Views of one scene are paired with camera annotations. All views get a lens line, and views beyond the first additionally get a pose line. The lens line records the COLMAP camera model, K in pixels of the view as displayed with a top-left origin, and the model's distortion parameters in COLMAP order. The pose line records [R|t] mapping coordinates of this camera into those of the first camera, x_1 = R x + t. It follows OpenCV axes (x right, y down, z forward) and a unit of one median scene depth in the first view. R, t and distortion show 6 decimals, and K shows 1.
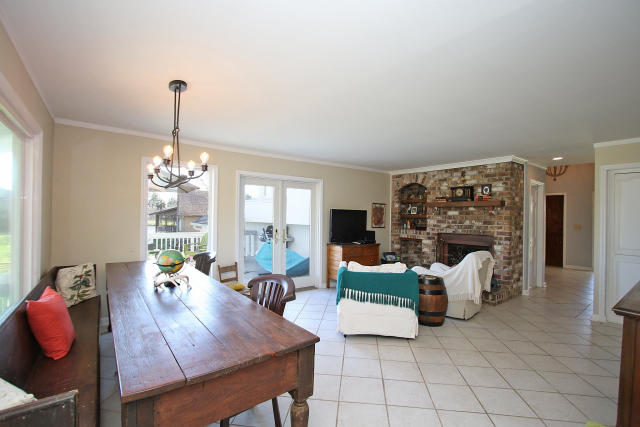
lens RADIAL K [[291.9, 0, 319.5], [0, 291.9, 213.0], [0, 0, 1]] dist [-0.022854, 0.000774]
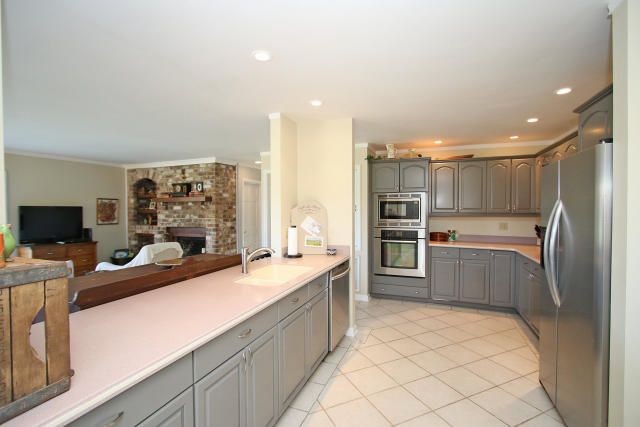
lens RADIAL K [[291.9, 0, 318.2], [0, 291.9, 215.8], [0, 0, 1]] dist [-0.022854, 0.000774]
pose [[0.854187, -0.029476, 0.519130, 0.360940], [0.013306, 0.999304, 0.034845, -0.001106], [-0.519796, -0.022857, 0.853985, -0.183460]]
